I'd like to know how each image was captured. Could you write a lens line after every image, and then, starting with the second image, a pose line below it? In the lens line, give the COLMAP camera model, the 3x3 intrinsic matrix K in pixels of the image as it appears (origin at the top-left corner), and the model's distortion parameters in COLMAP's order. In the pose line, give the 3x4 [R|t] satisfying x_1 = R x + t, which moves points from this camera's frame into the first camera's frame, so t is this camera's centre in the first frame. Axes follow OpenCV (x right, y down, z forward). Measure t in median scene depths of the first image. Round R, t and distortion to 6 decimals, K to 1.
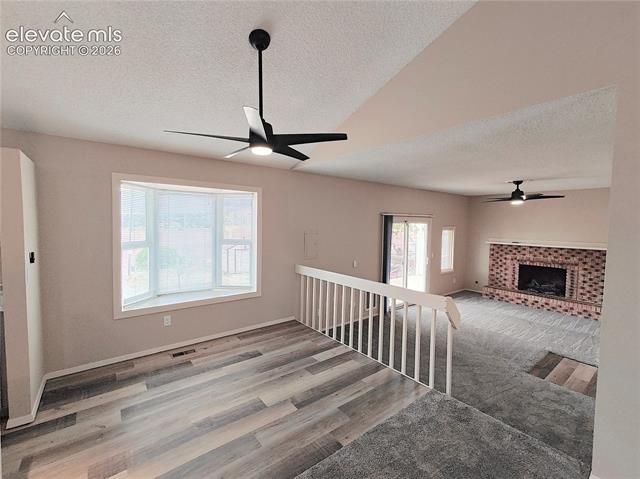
lens RADIAL K [[281.5, 0, 319.6], [0, 281.5, 237.0], [0, 0, 1]] dist [0.008249, -0.000431]
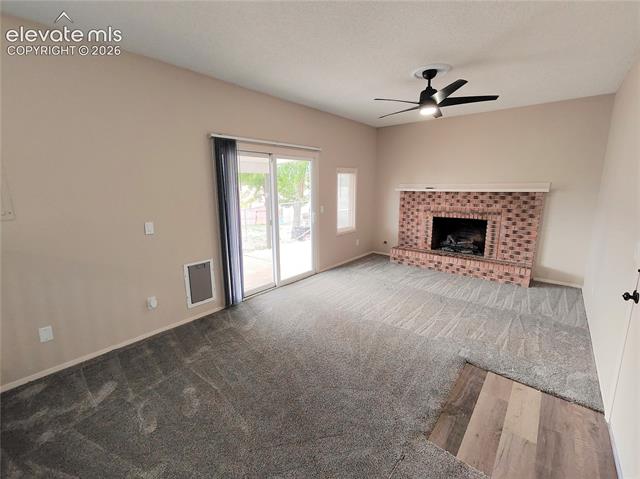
lens RADIAL K [[281.5, 0, 319.6], [0, 281.5, 237.0], [0, 0, 1]] dist [0.008249, -0.000431]
pose [[0.977278, -0.057449, 0.204027, 0.280312], [0.029742, 0.990213, 0.136357, 0.042523], [-0.209864, -0.127191, 0.969422, 0.361321]]
